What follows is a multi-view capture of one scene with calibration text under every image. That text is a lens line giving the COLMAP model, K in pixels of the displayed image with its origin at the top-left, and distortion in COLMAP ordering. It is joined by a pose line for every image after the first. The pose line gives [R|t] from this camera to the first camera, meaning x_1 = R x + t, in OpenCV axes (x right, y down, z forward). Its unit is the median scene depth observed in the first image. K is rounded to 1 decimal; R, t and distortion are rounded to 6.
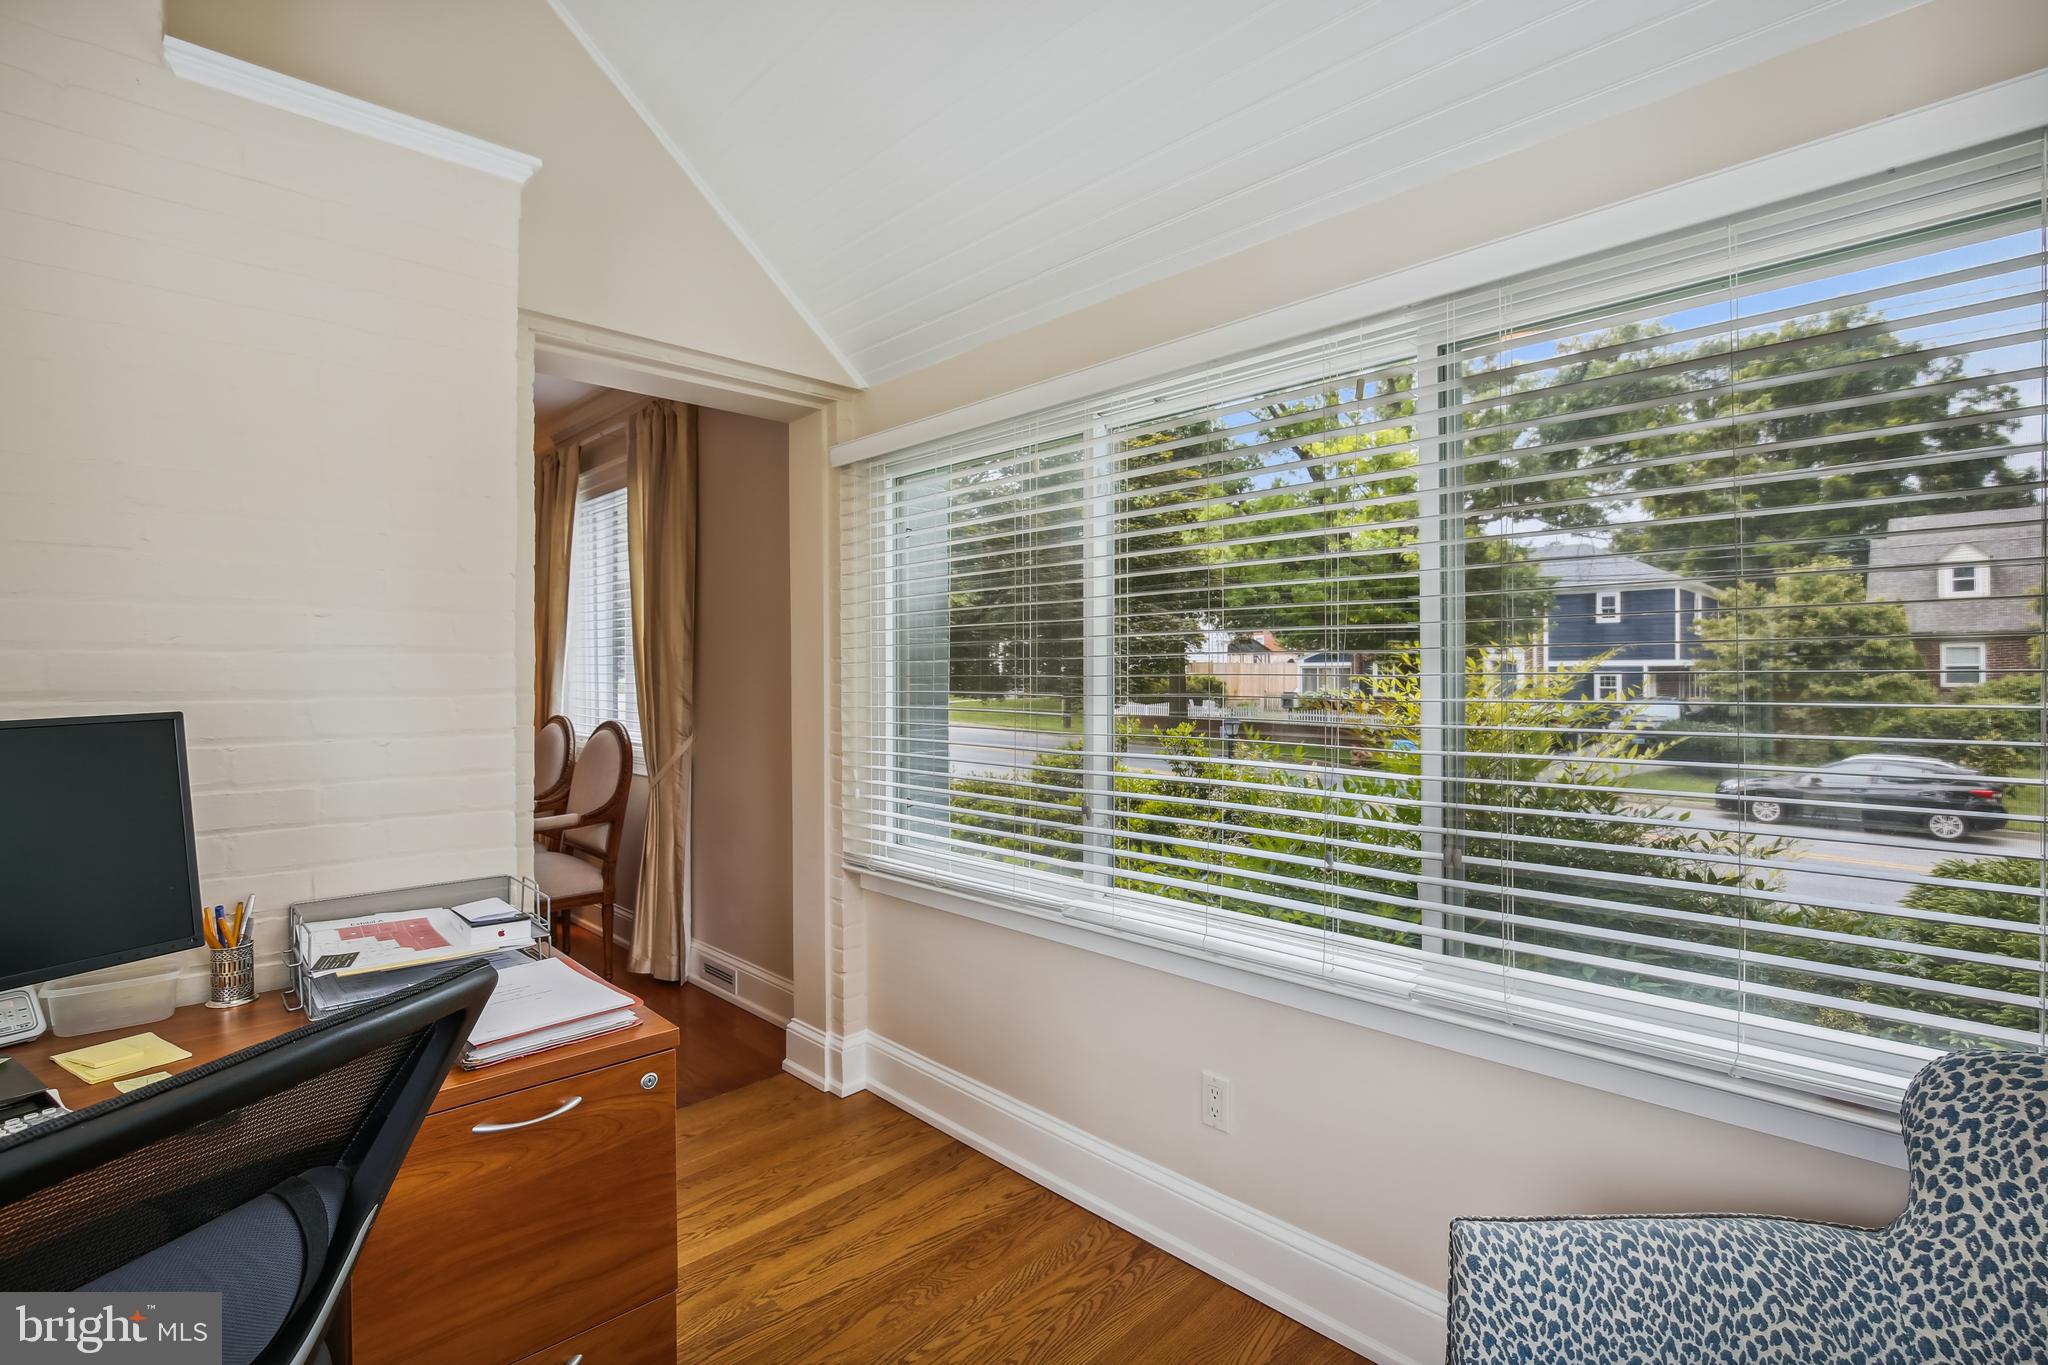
lens RADIAL K [[942.0, 0, 1014.0], [0, 942.0, 678.1], [0, 0, 1]] dist [-0.021252, 0.005996]
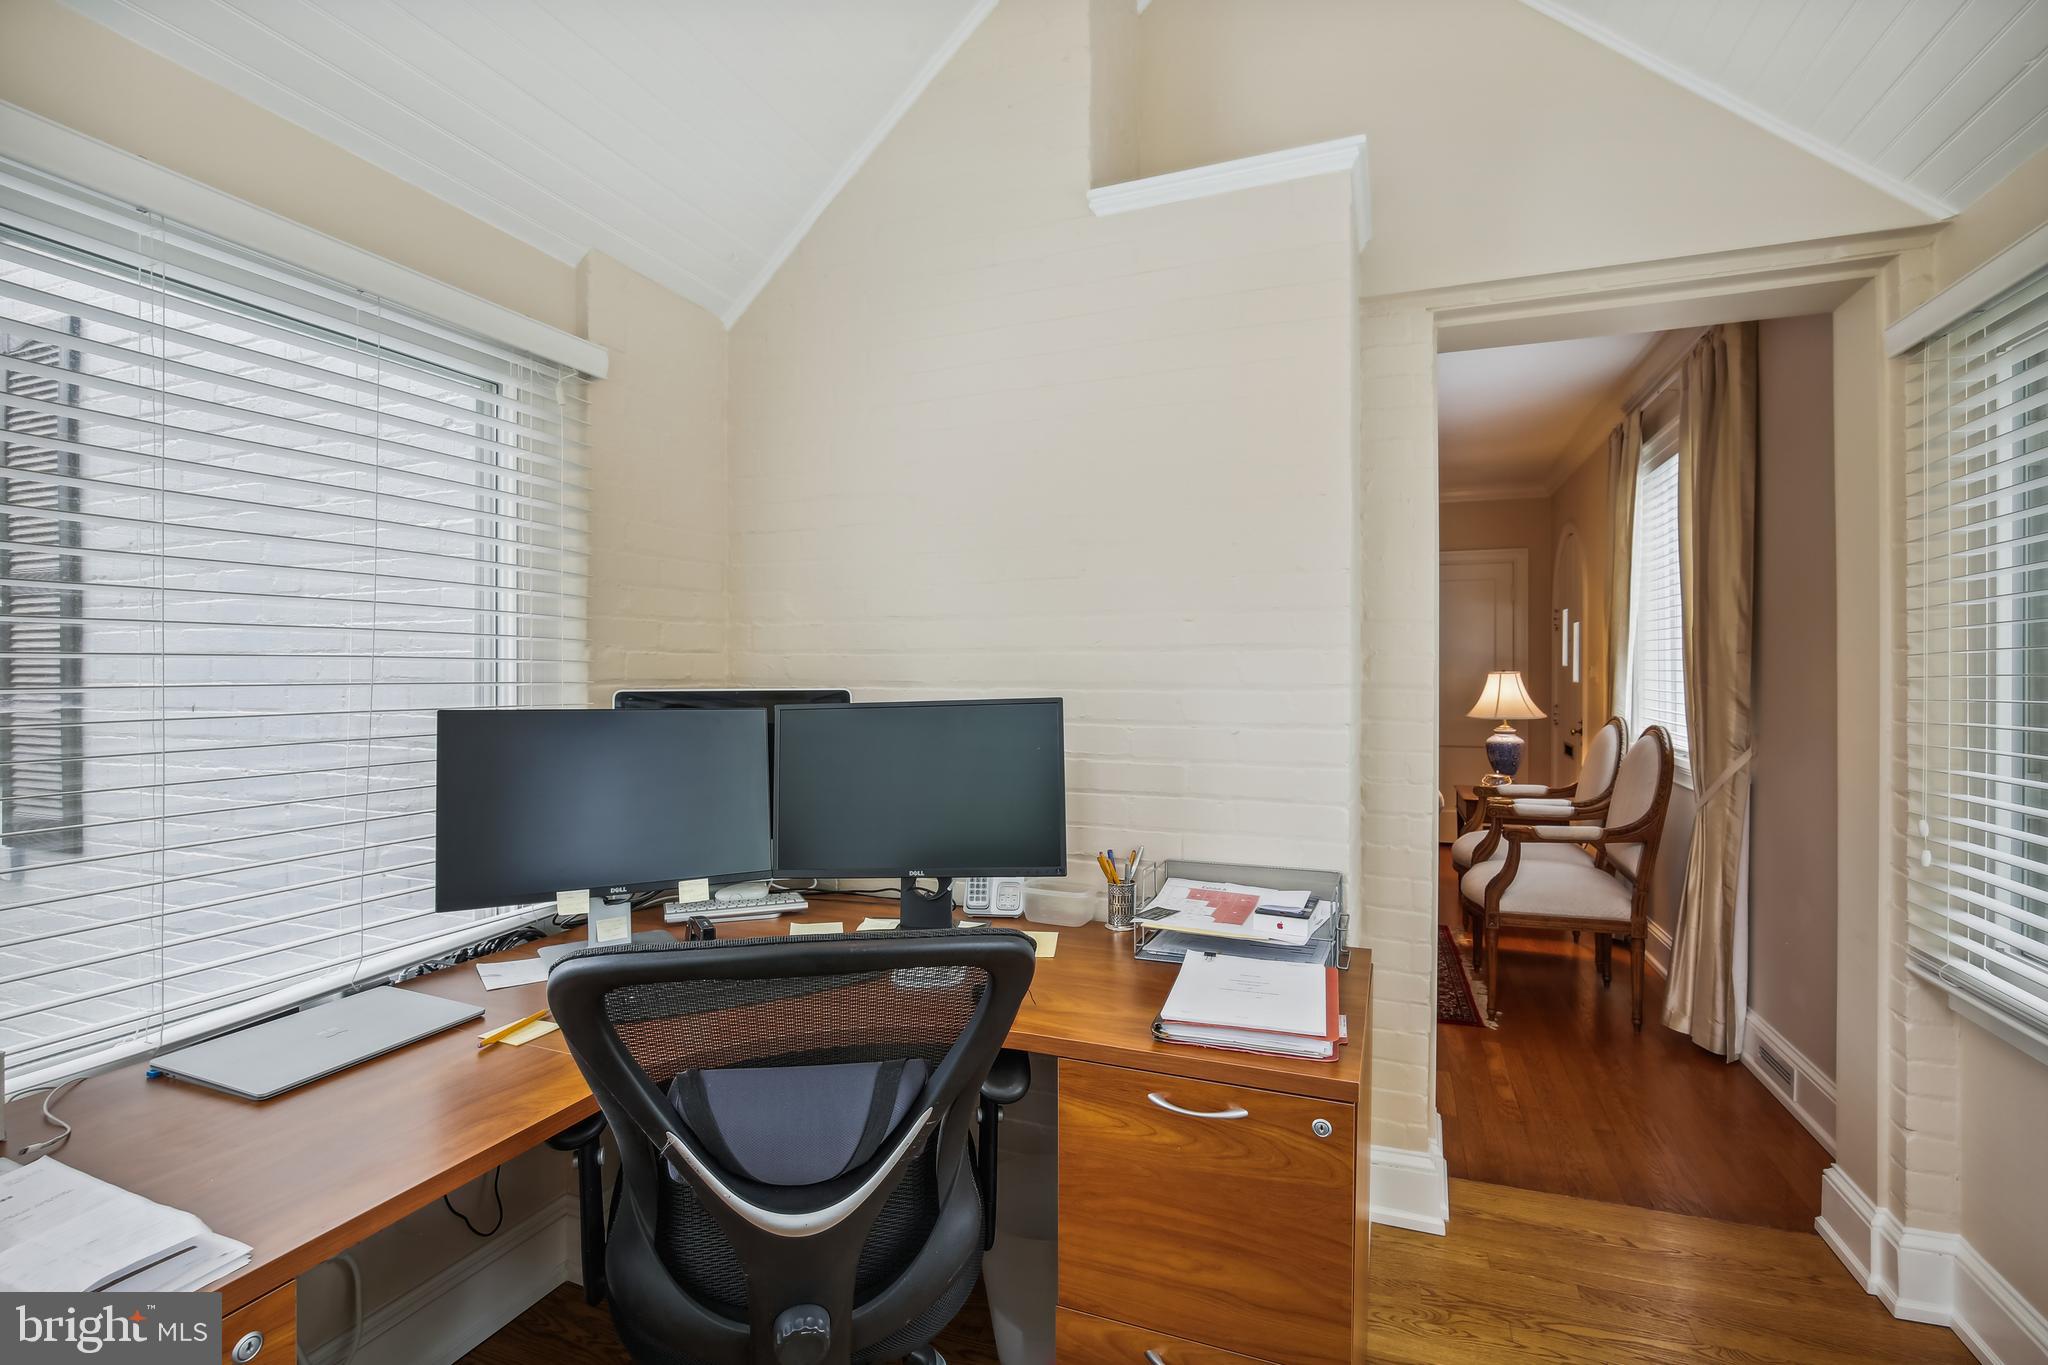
lens RADIAL K [[942.0, 0, 1021.6], [0, 942.0, 678.8], [0, 0, 1]] dist [-0.021252, 0.005996]
pose [[0.428545, 0.011617, -0.903446, 0.133677], [-0.006535, 0.999931, 0.009758, -0.001613], [0.903497, 0.001723, 0.428592, 0.168074]]
